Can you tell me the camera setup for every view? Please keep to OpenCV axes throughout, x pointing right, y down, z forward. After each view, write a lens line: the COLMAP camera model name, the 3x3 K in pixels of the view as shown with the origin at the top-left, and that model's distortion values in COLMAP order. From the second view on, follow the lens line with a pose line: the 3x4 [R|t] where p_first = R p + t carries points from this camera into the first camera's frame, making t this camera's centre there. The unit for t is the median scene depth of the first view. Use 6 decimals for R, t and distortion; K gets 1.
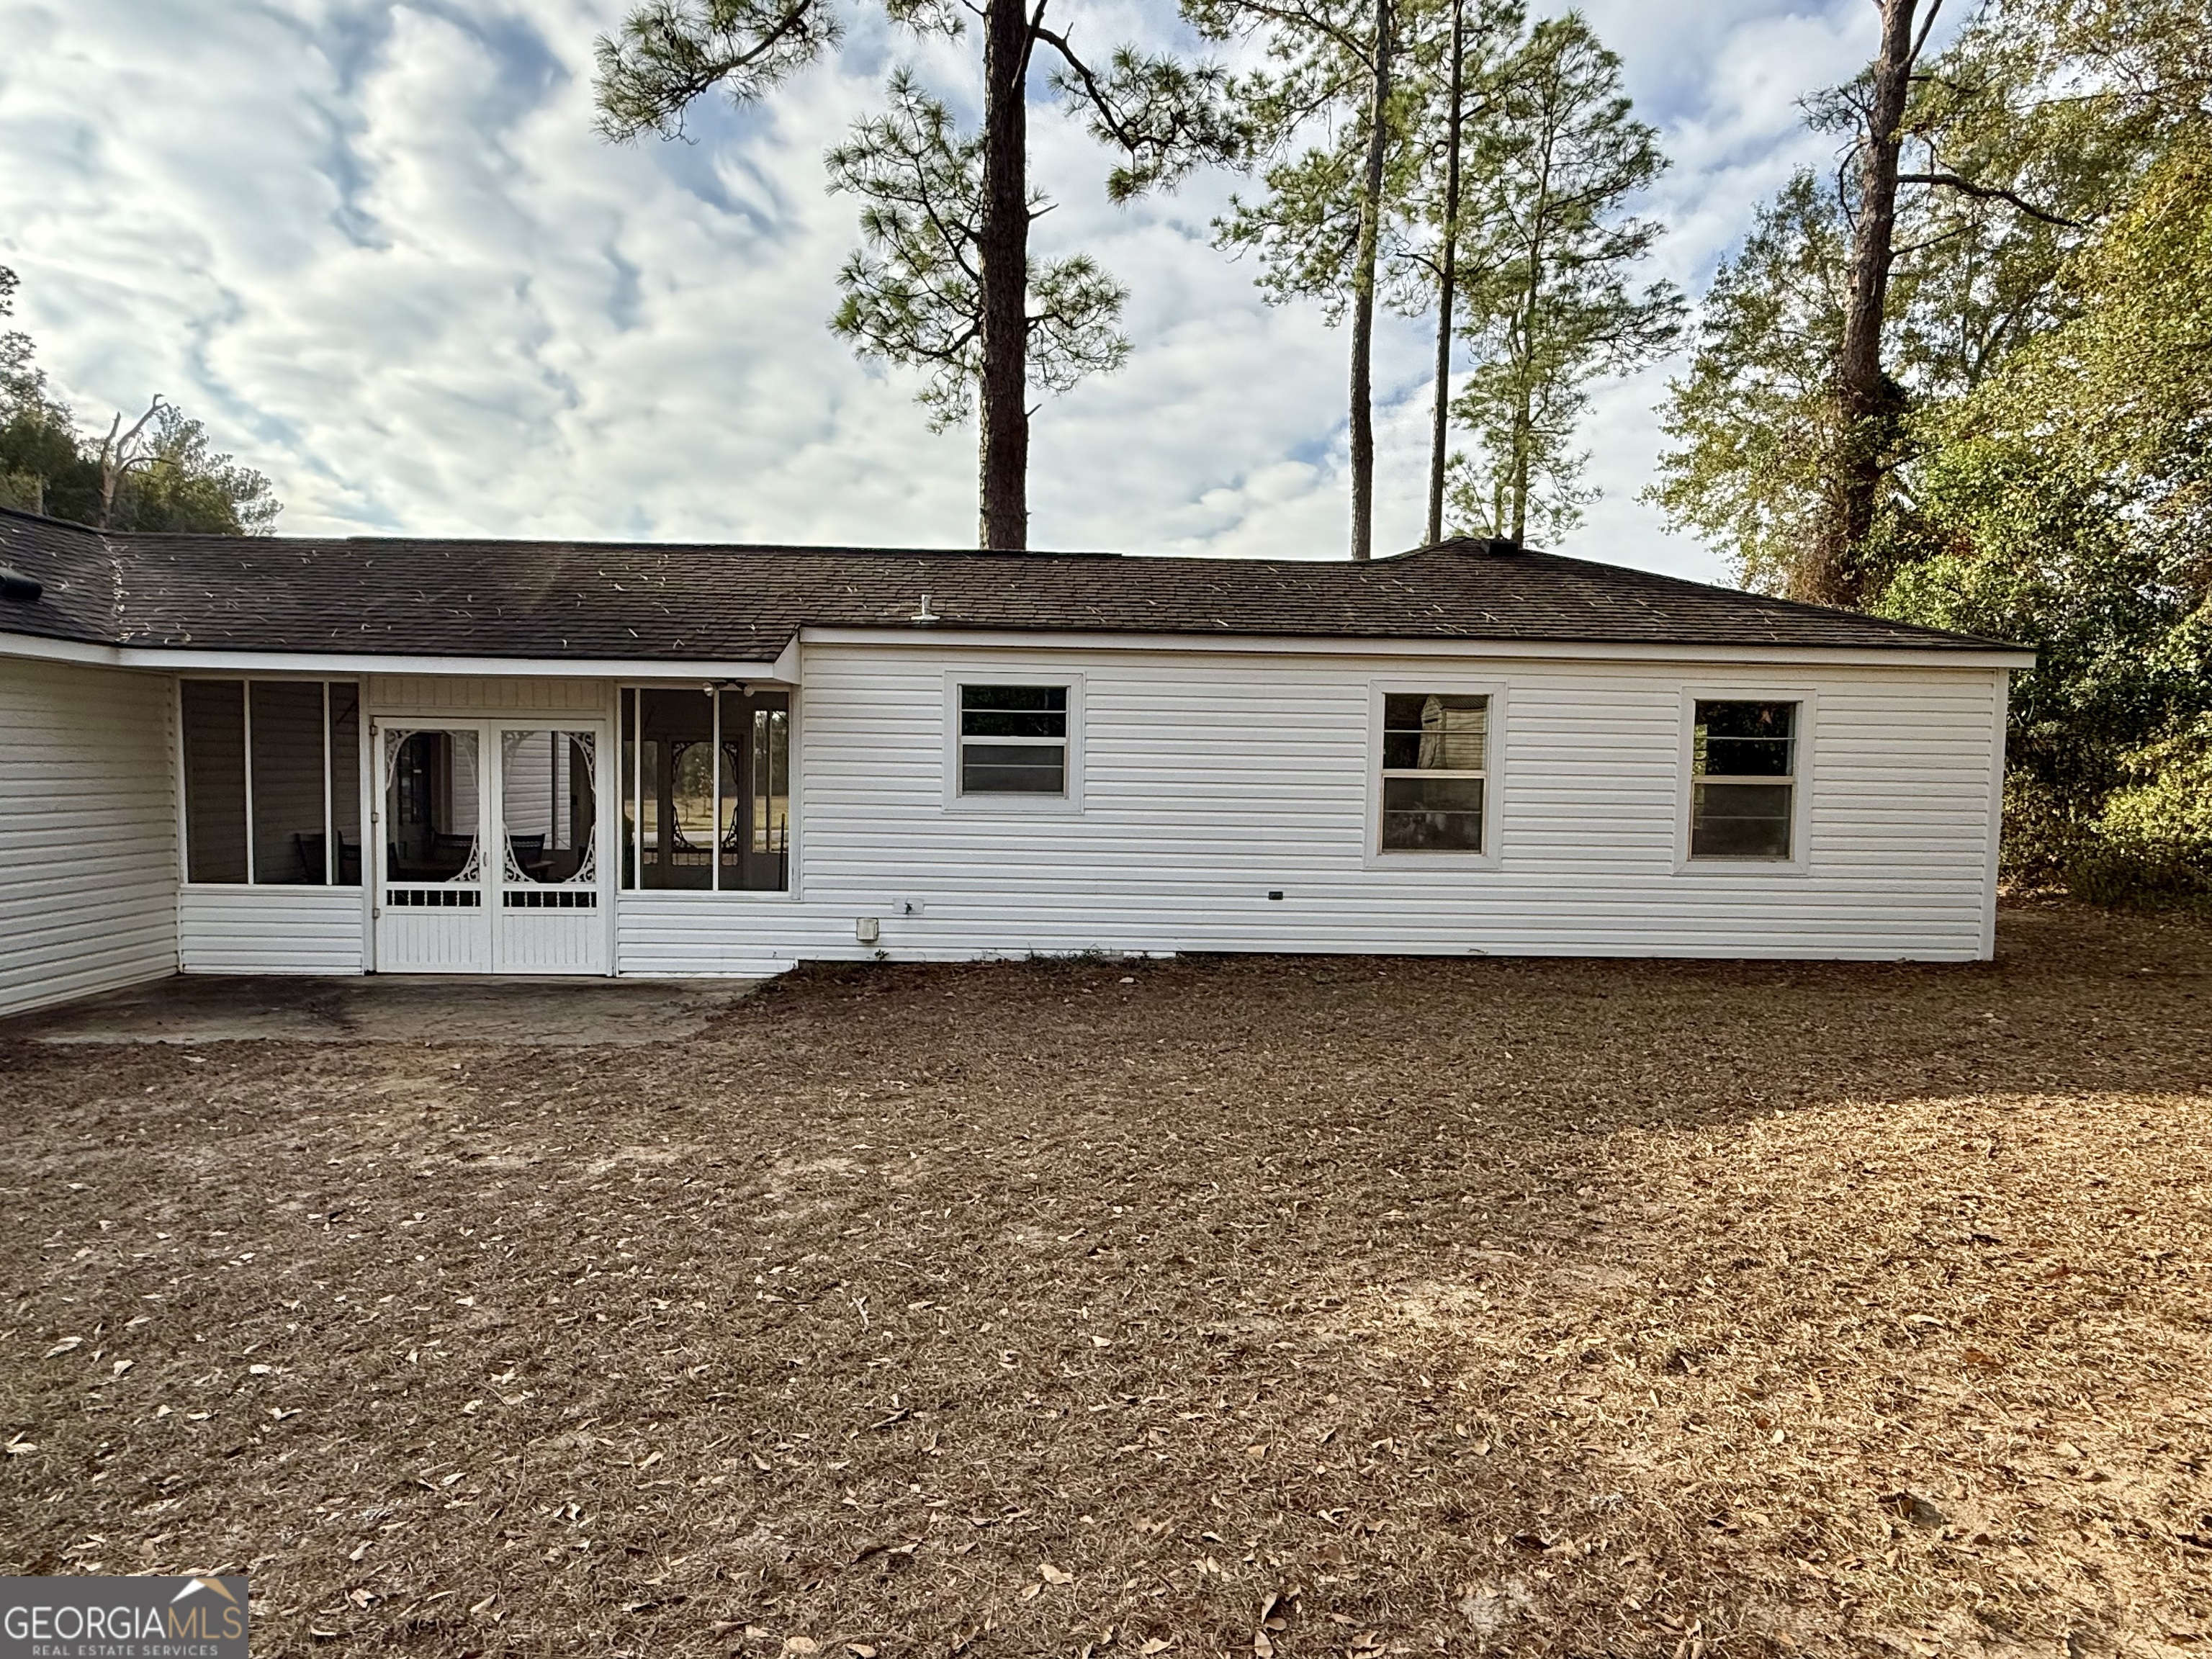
lens RADIAL K [[1202.9, 0, 1096.0], [0, 1202.9, 826.8], [0, 0, 1]] dist [-0.001816, 0.000665]
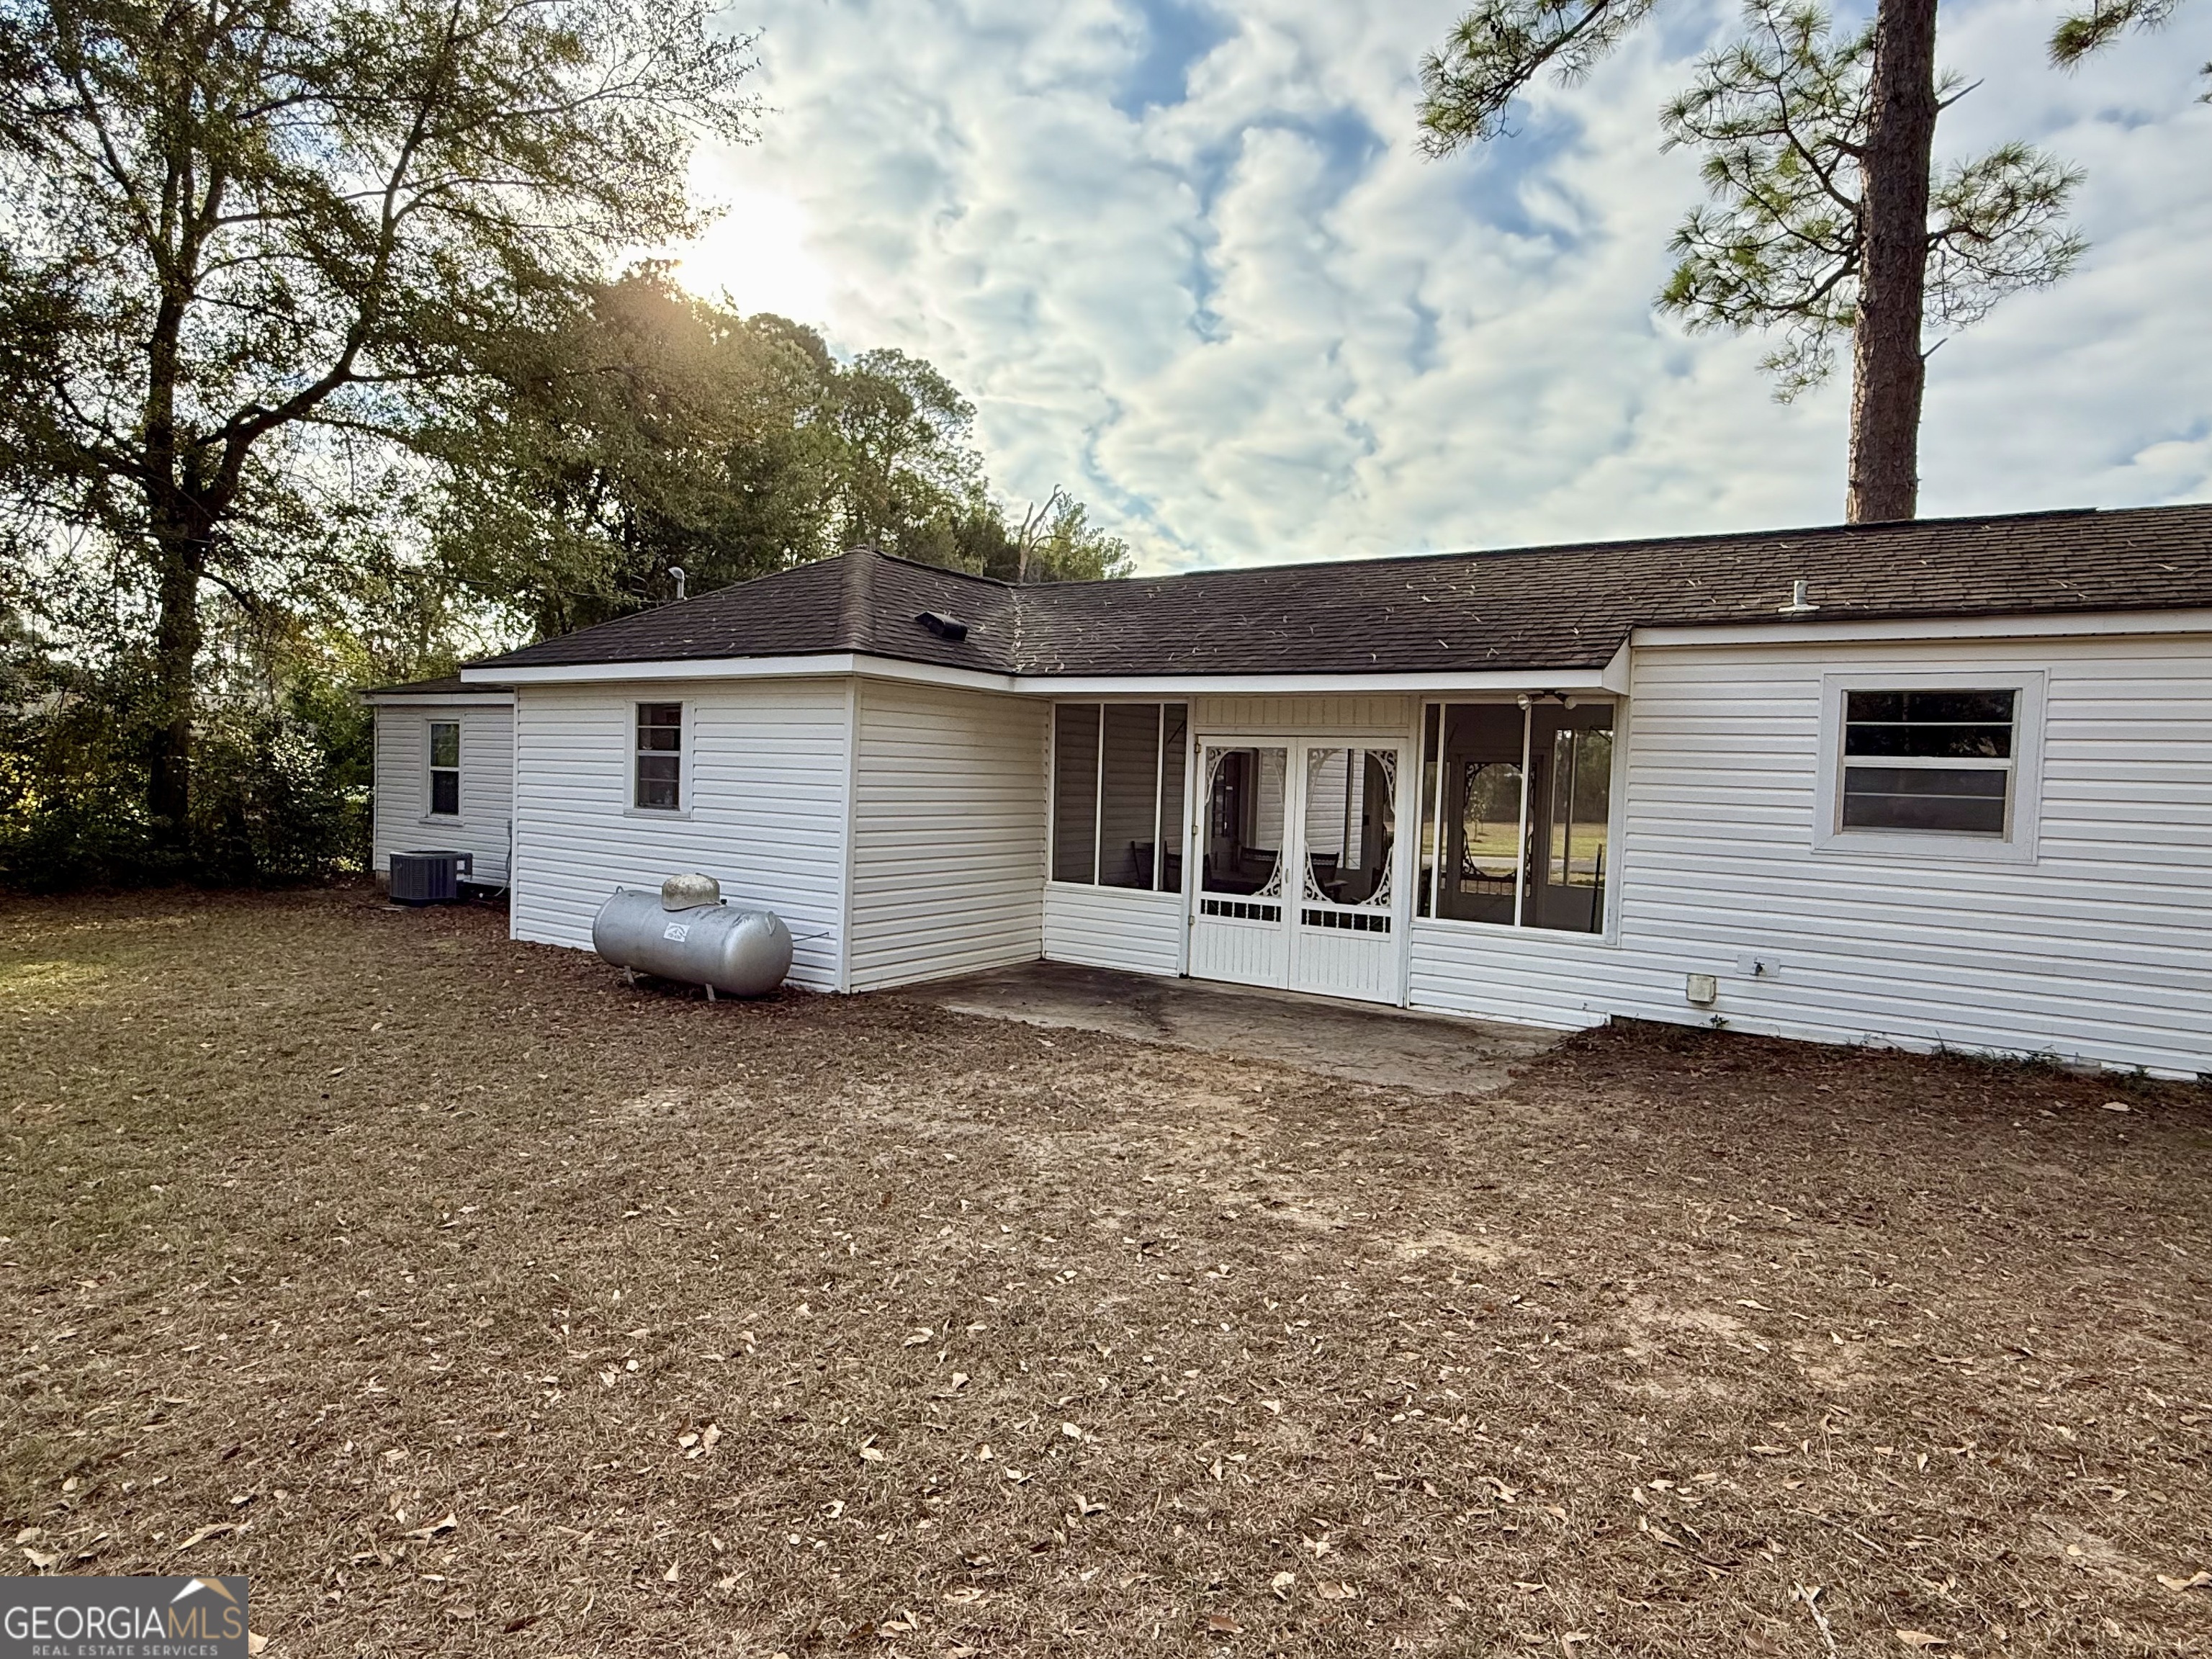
lens RADIAL K [[1203.2, 0, 1110.4], [0, 1203.2, 823.7], [0, 0, 1]] dist [0.002333, -0.000490]
pose [[0.821303, 0.036152, -0.569345, -0.056131], [-0.049537, 0.998740, -0.008041, -0.001218], [0.568337, 0.034808, 0.822059, 0.083630]]
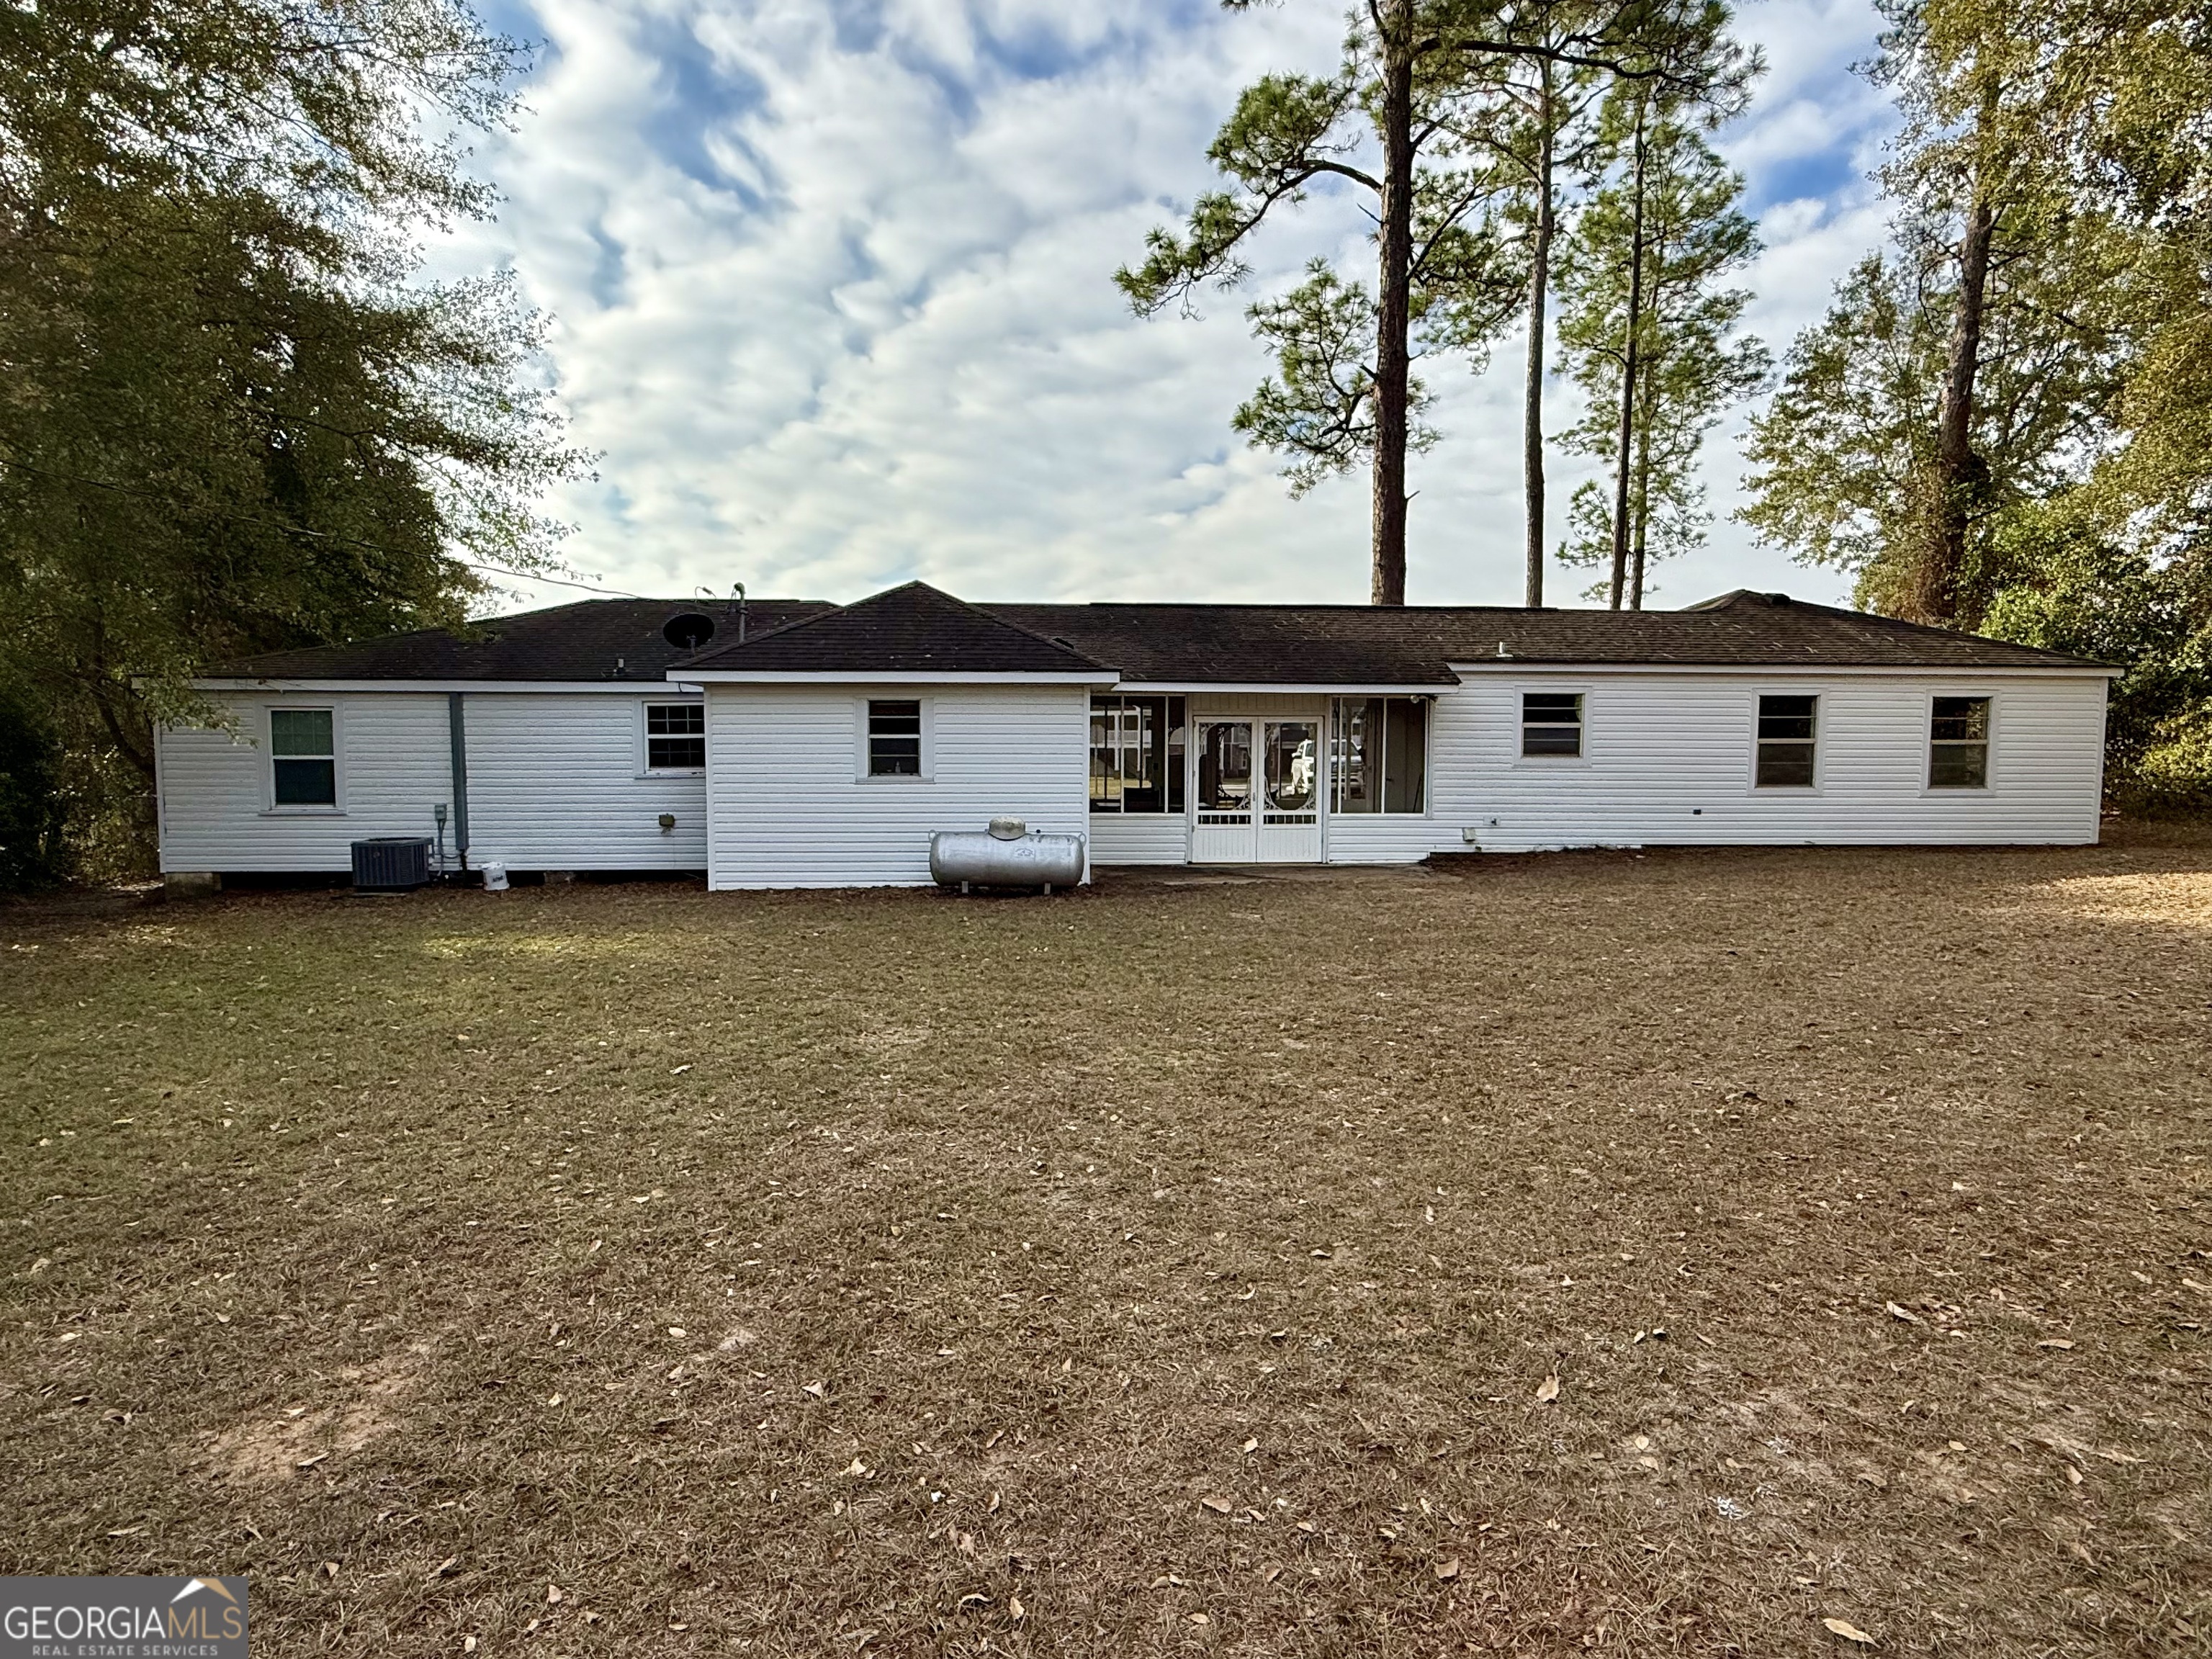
lens RADIAL K [[1203.2, 0, 1110.4], [0, 1203.2, 823.7], [0, 0, 1]] dist [0.002333, -0.000490]
pose [[0.999533, -0.014417, 0.026944, -0.756535], [0.013953, 0.999753, 0.017312, 0.032433], [-0.027186, -0.016928, 0.999487, -0.733285]]
